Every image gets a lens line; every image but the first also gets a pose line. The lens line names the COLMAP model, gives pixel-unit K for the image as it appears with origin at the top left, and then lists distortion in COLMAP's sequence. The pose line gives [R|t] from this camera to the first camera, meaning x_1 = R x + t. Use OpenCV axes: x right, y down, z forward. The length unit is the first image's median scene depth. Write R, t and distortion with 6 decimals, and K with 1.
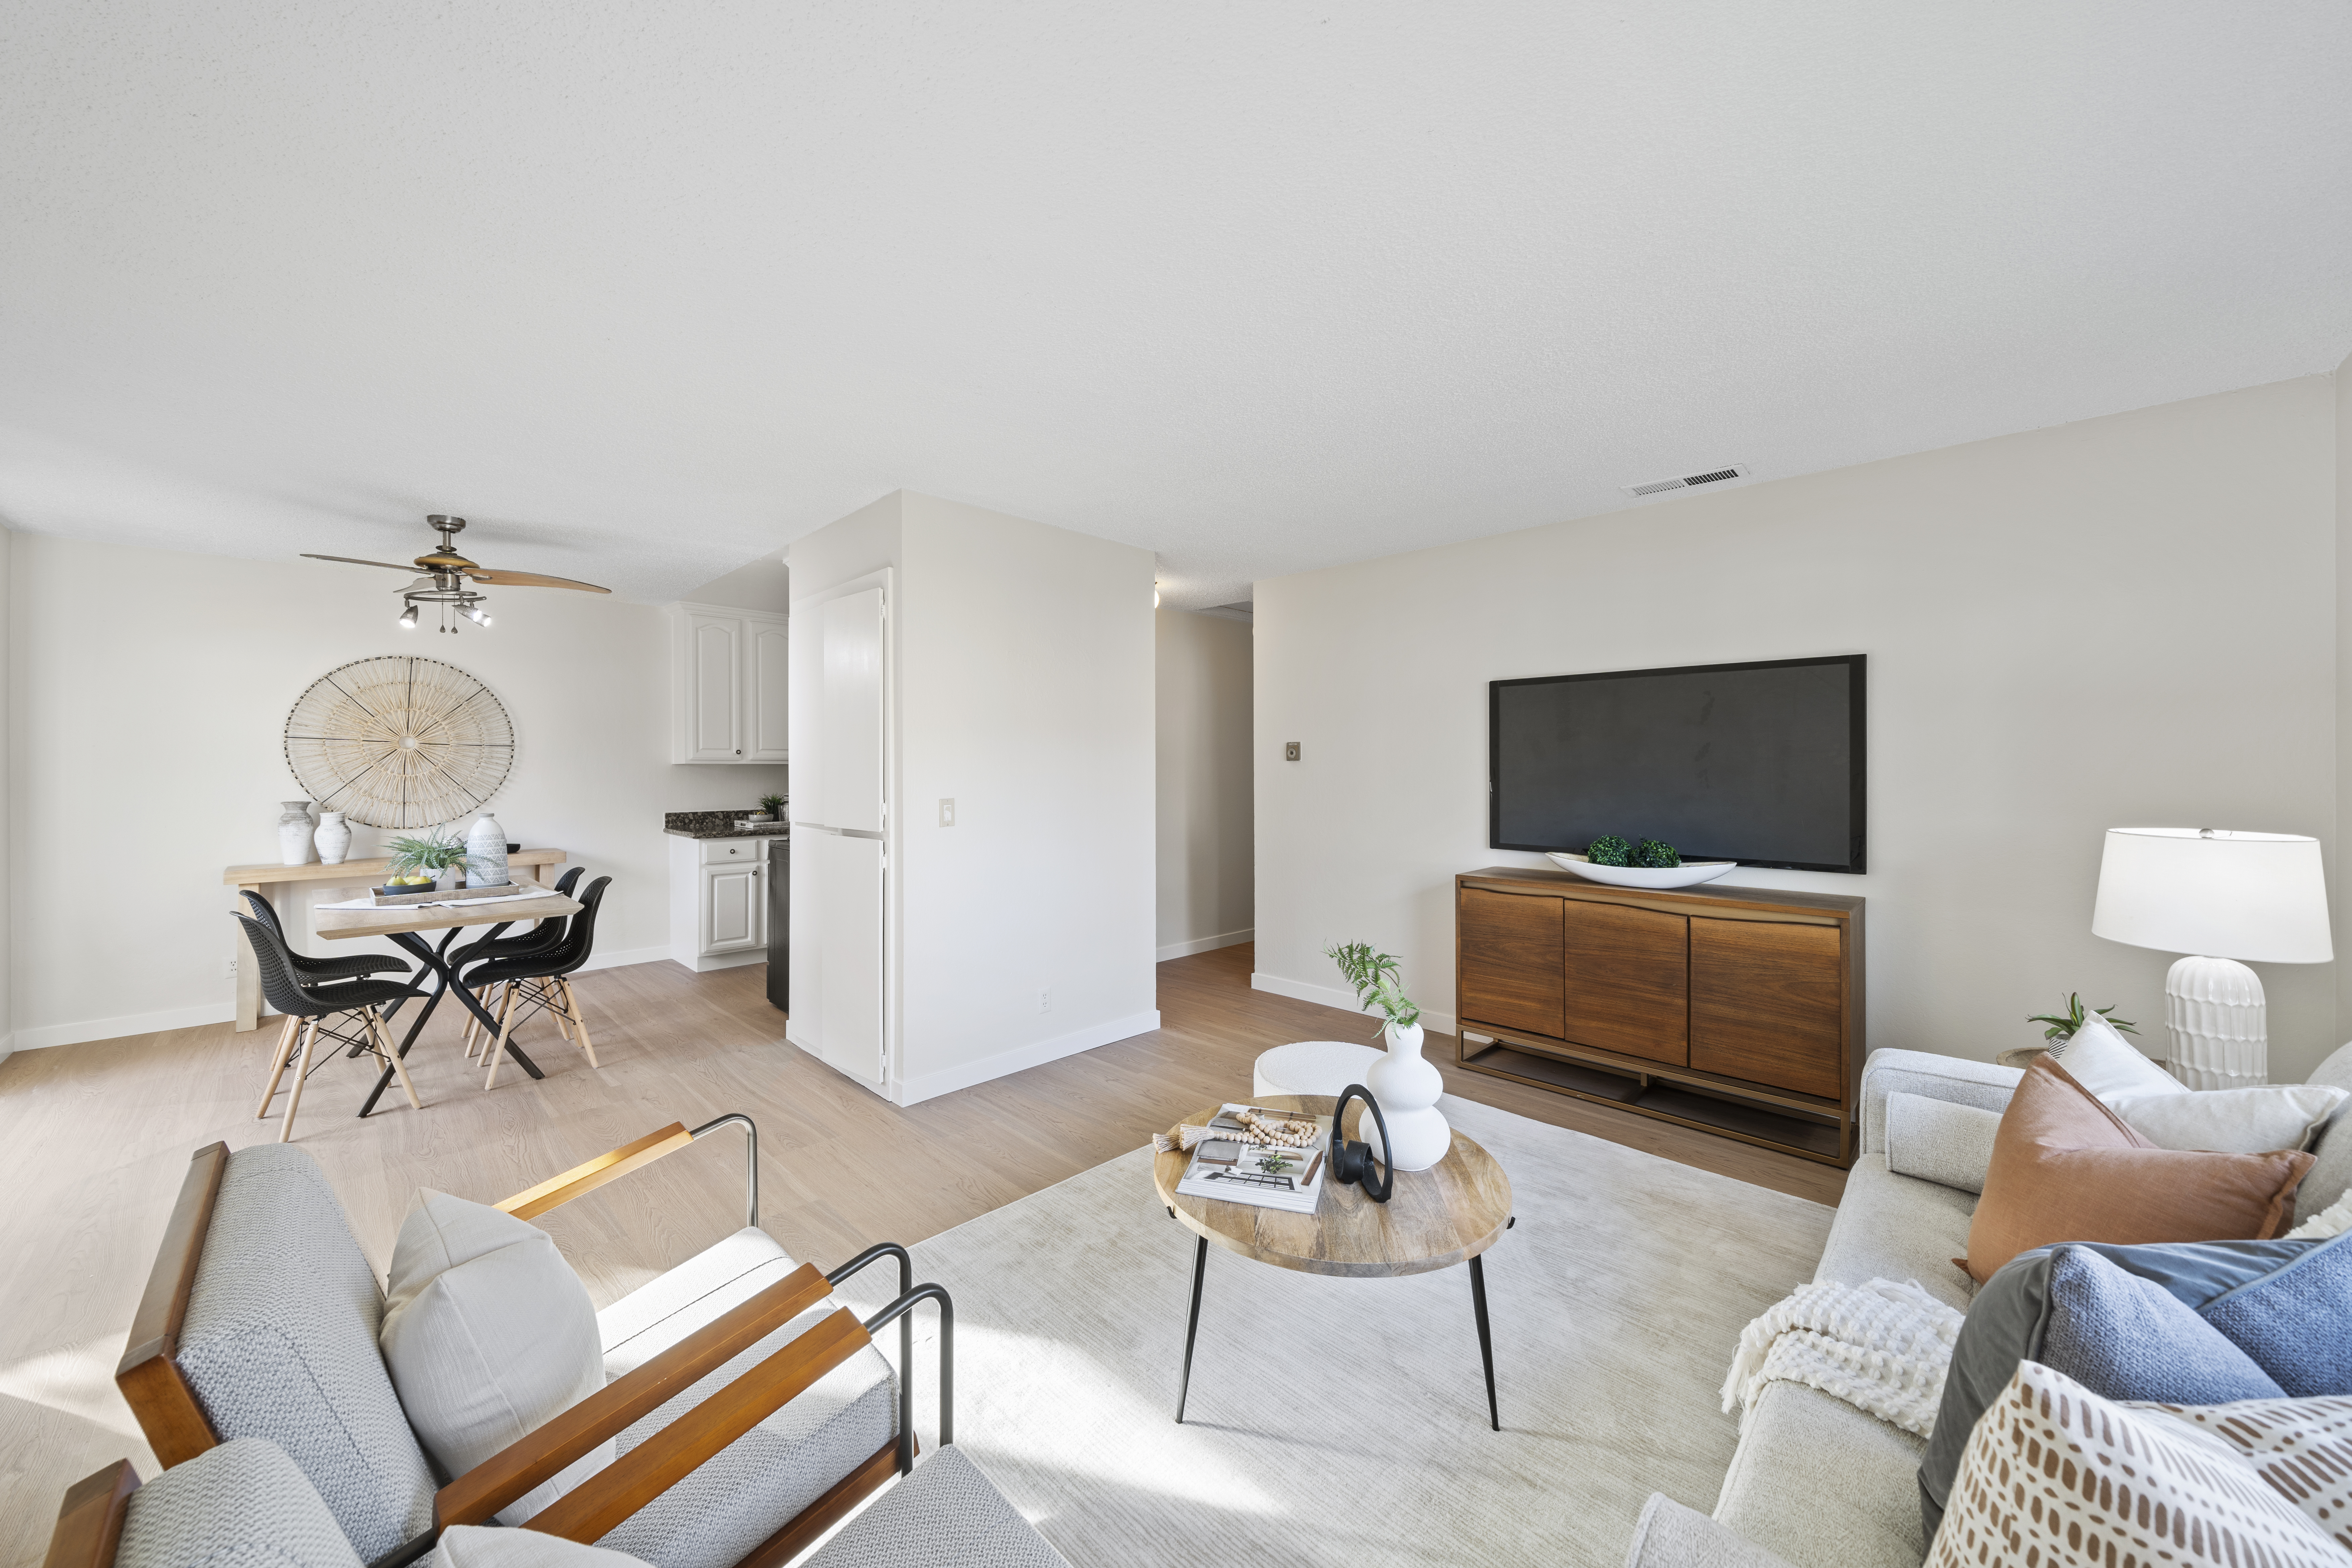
lens RADIAL K [[852.2, 0, 1161.3], [0, 852.2, 767.0], [0, 0, 1]] dist [-0.000796, -0.000194]
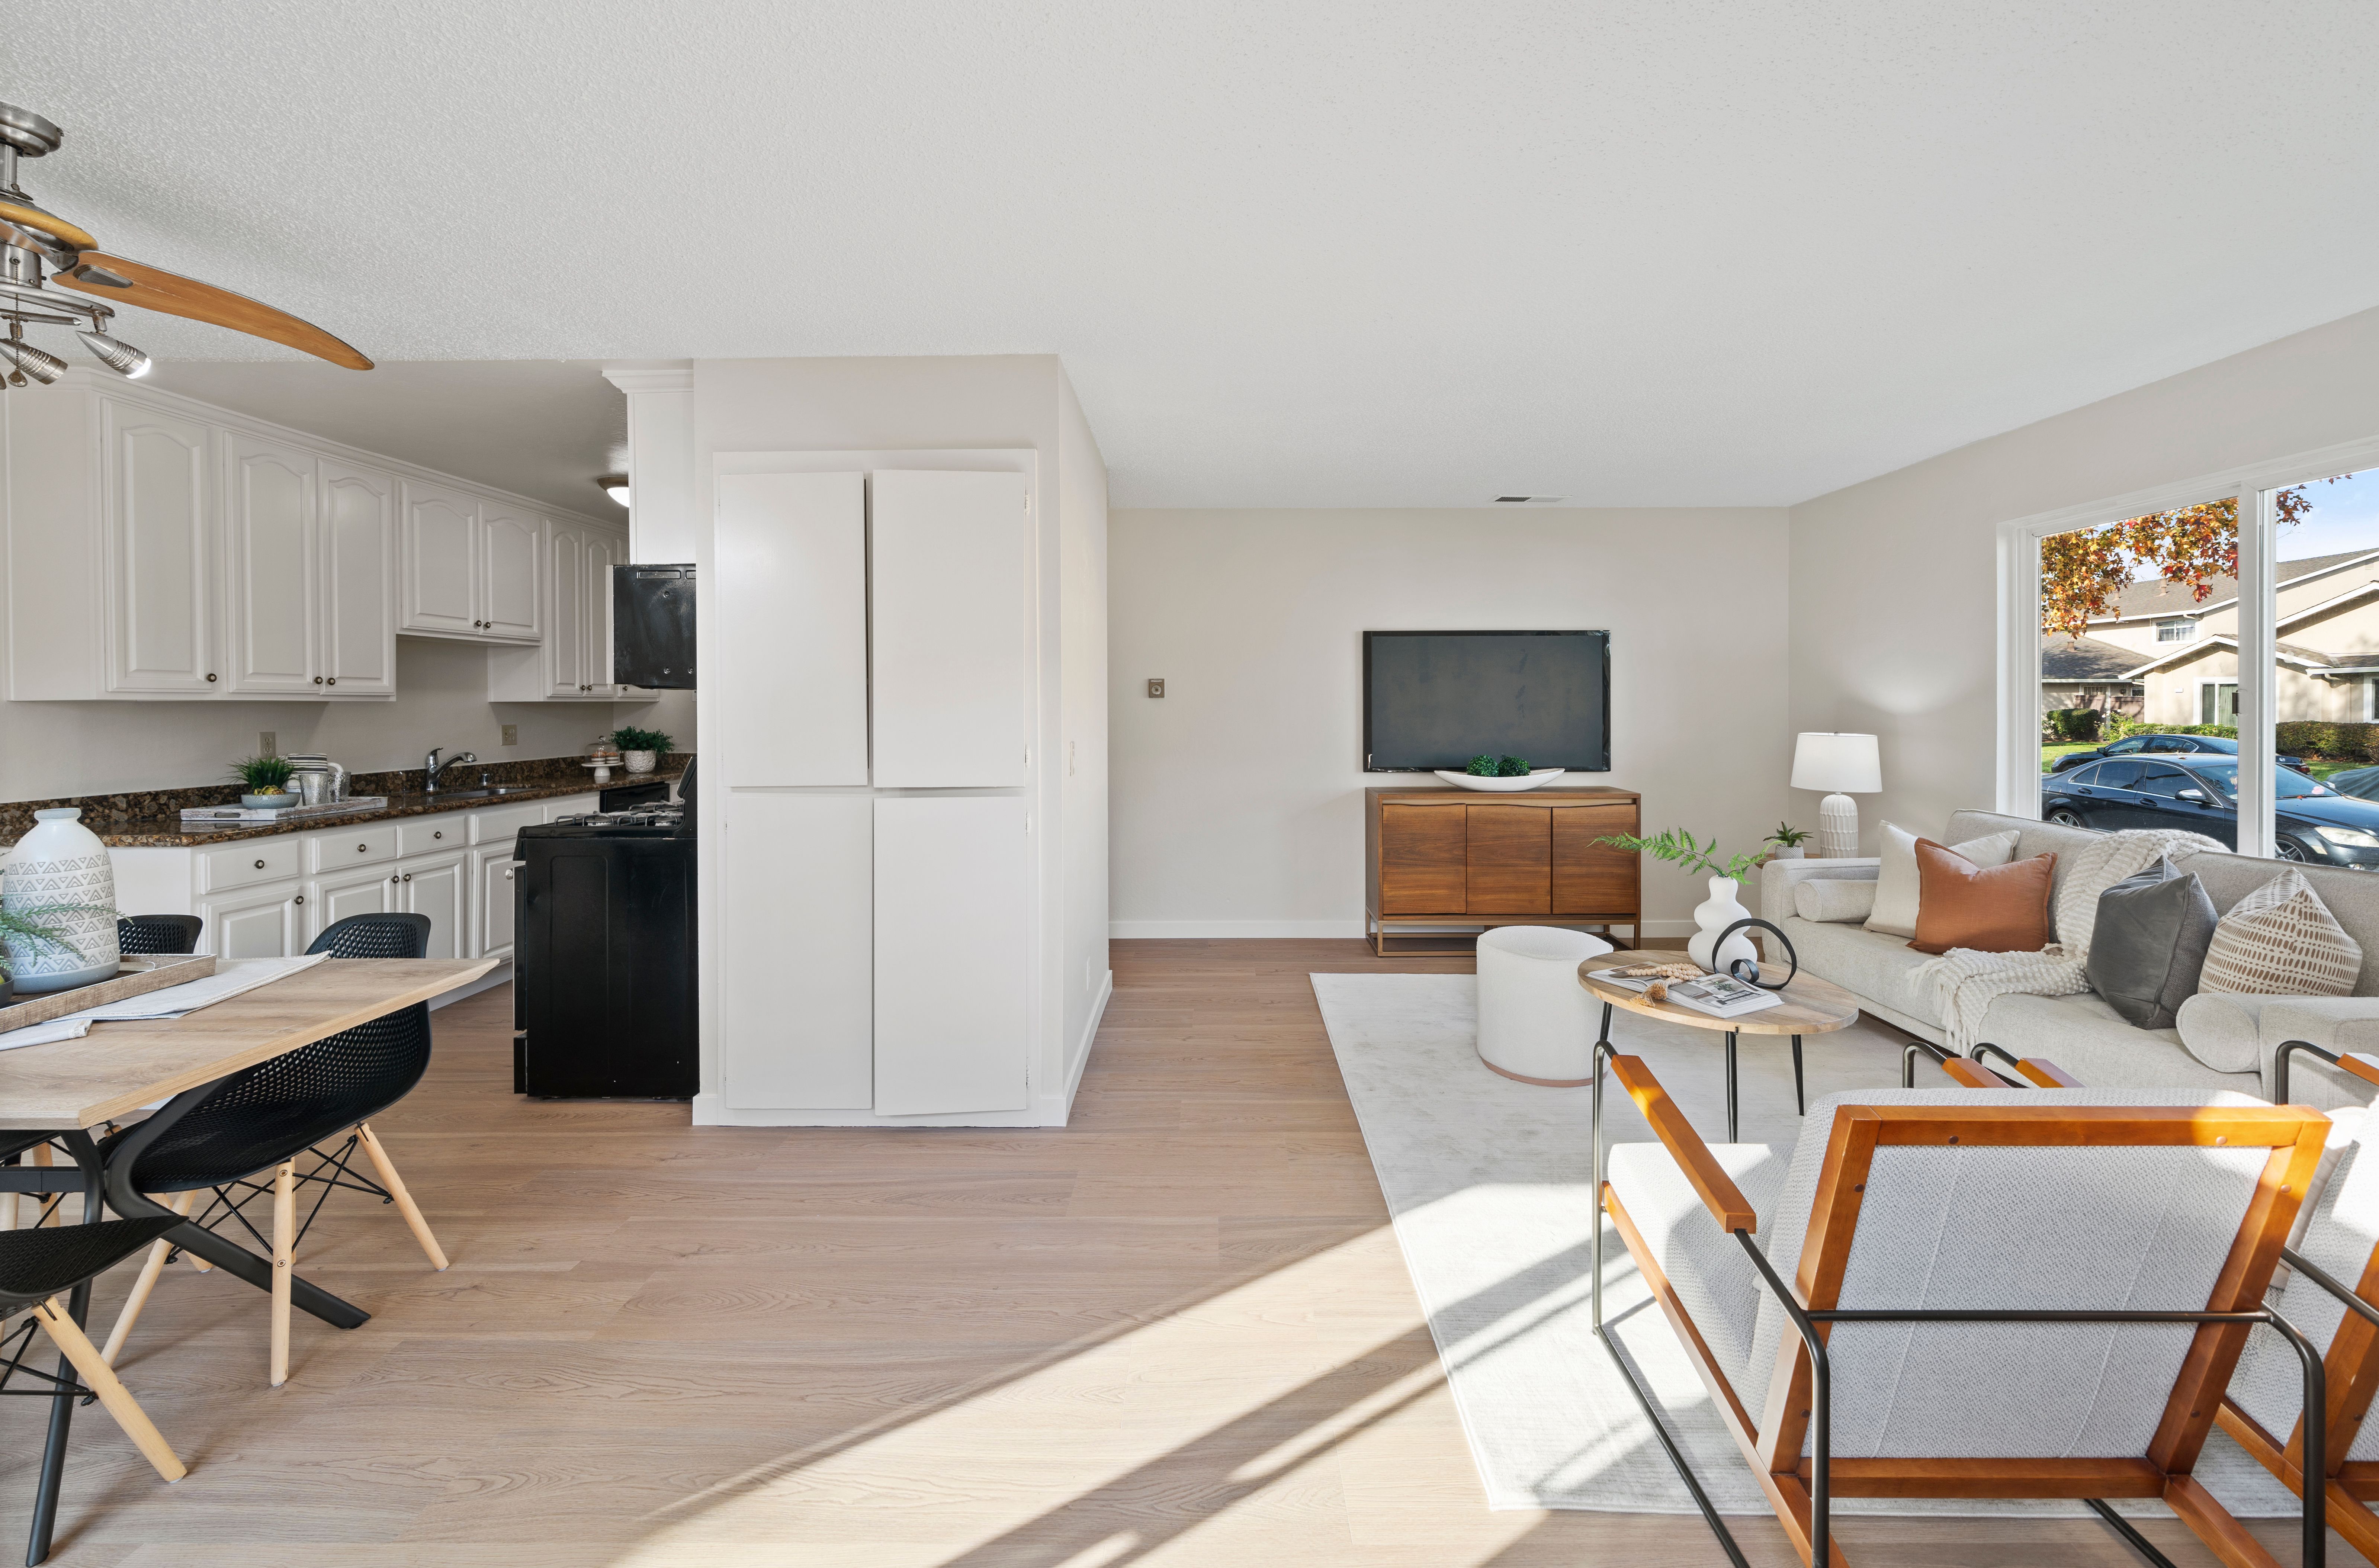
lens RADIAL K [[948.0, 0, 1194.9], [0, 948.0, 709.2], [0, 0, 1]] dist [-0.002614, -0.000187]
pose [[0.704923, -0.004603, 0.709269, -0.731288], [0.003198, 0.999989, 0.003311, 0.002881], [-0.709276, -0.000066, 0.704931, 0.243240]]
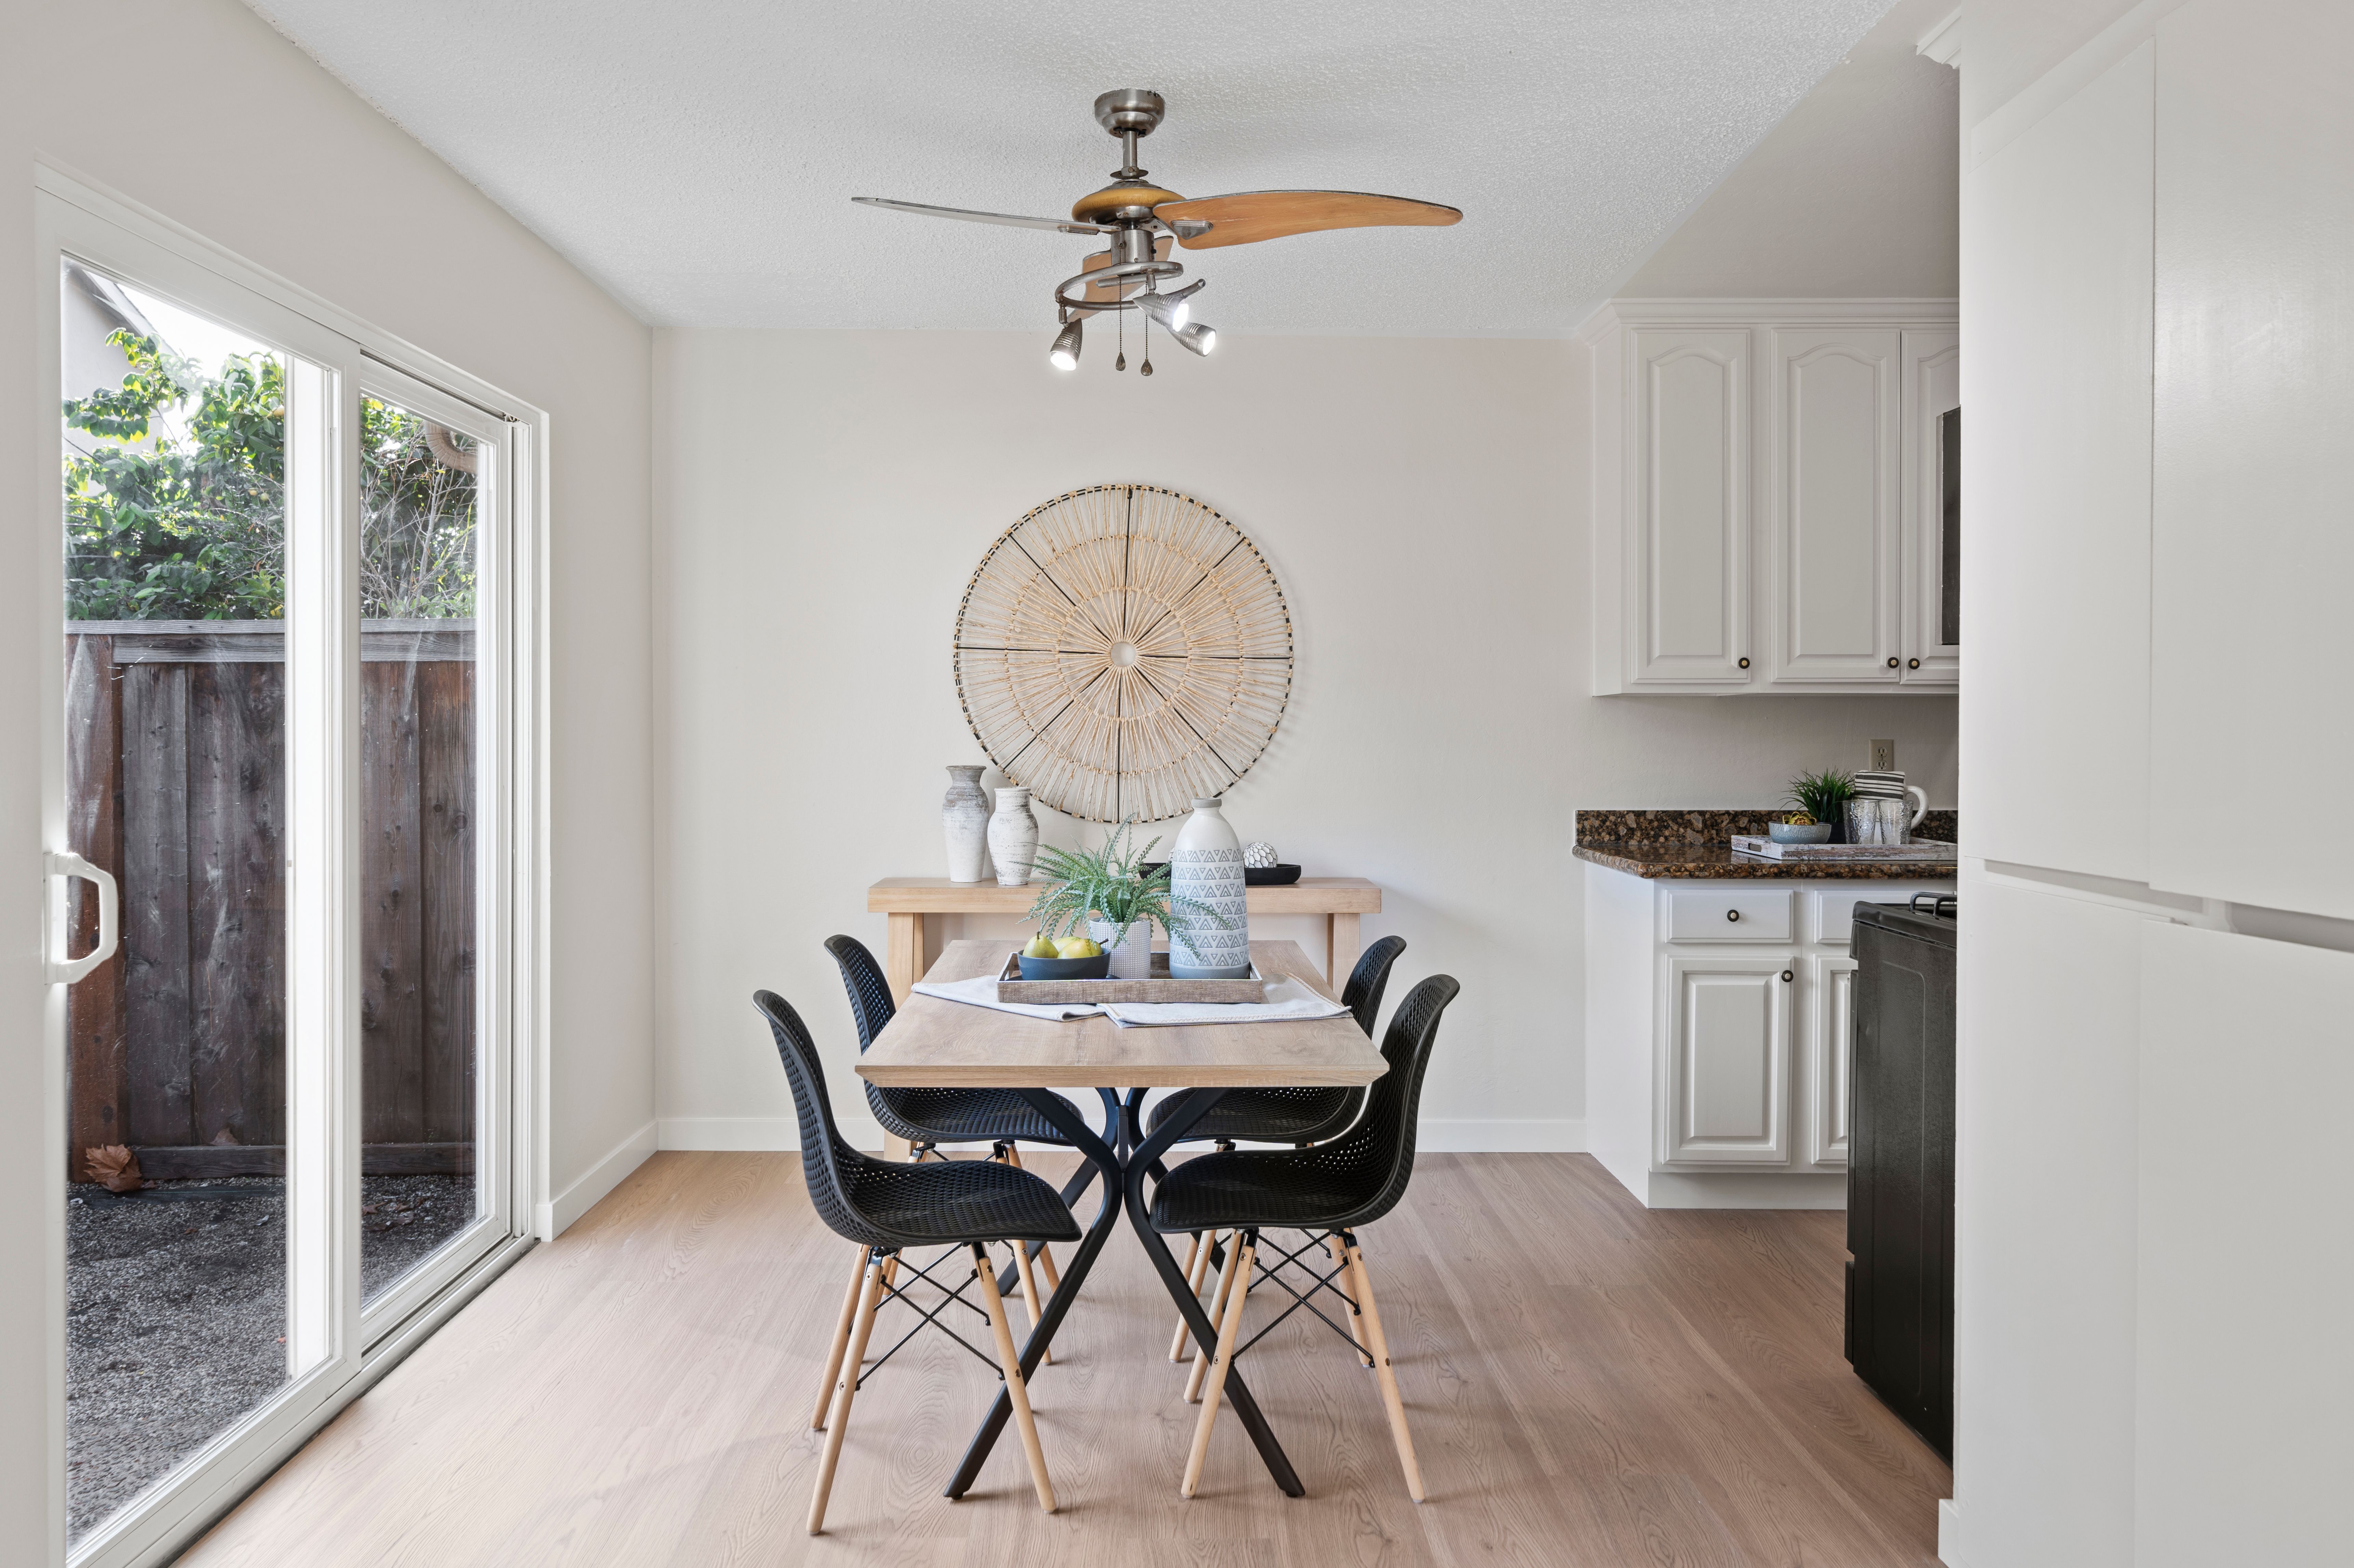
lens RADIAL K [[1600.2, 0, 1141.2], [0, 1600.2, 753.1], [0, 0, 1]] dist [-0.006551, -0.003249]
pose [[0.709339, 0.011273, -0.704778, -0.260341], [-0.000838, 0.999885, 0.015150, 0.020051], [0.704867, -0.010156, 0.709267, 0.419600]]
